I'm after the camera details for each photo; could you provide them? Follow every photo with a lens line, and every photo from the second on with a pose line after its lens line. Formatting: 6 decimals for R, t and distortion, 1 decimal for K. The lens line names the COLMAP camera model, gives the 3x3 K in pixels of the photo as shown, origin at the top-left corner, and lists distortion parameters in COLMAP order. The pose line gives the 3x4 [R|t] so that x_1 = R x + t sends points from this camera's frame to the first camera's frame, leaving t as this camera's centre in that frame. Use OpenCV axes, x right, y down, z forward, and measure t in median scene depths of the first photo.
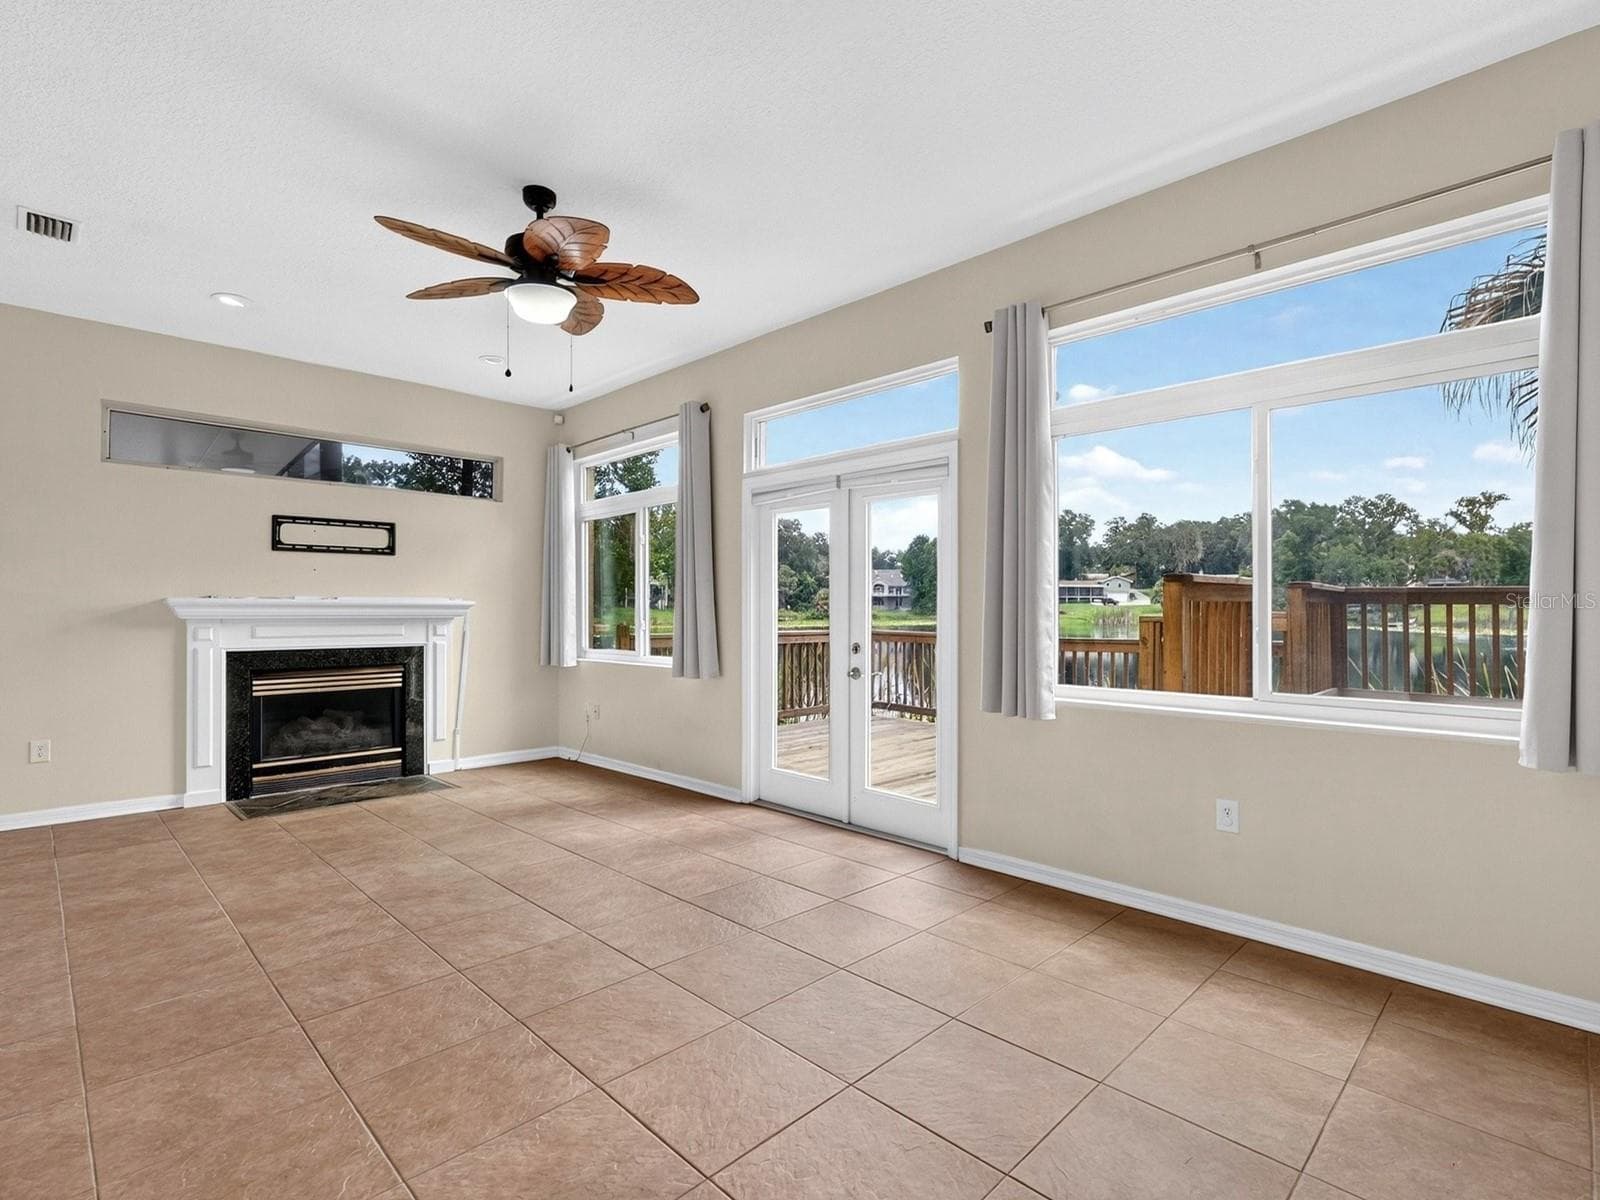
lens RADIAL K [[721.2, 0, 800.0], [0, 721.2, 600.0], [0, 0, 1]] dist [-0.028995, 0.000008]
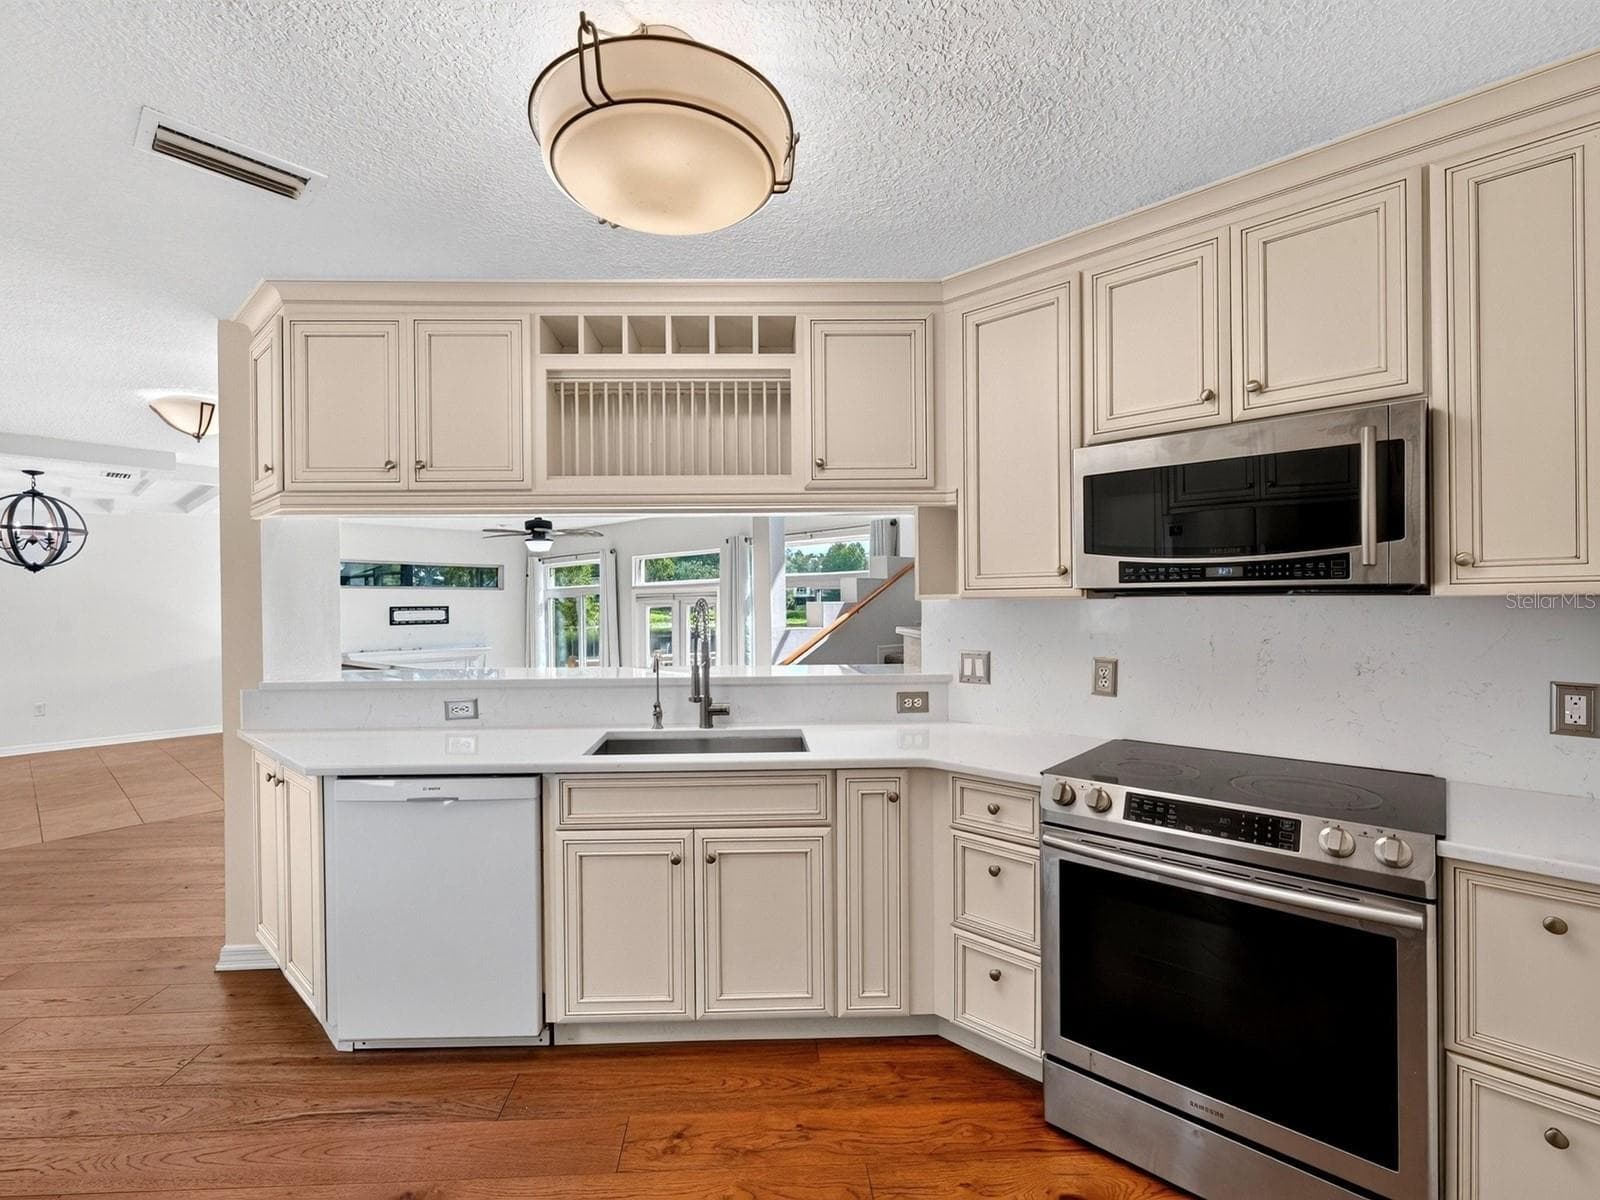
lens RADIAL K [[721.2, 0, 800.0], [0, 721.2, 600.0], [0, 0, 1]] dist [-0.028995, 0.000008]
pose [[0.997286, -0.007874, 0.073201, 0.224883], [0.006788, 0.999863, 0.015065, -0.150169], [-0.073309, -0.014527, 0.997203, -0.975422]]
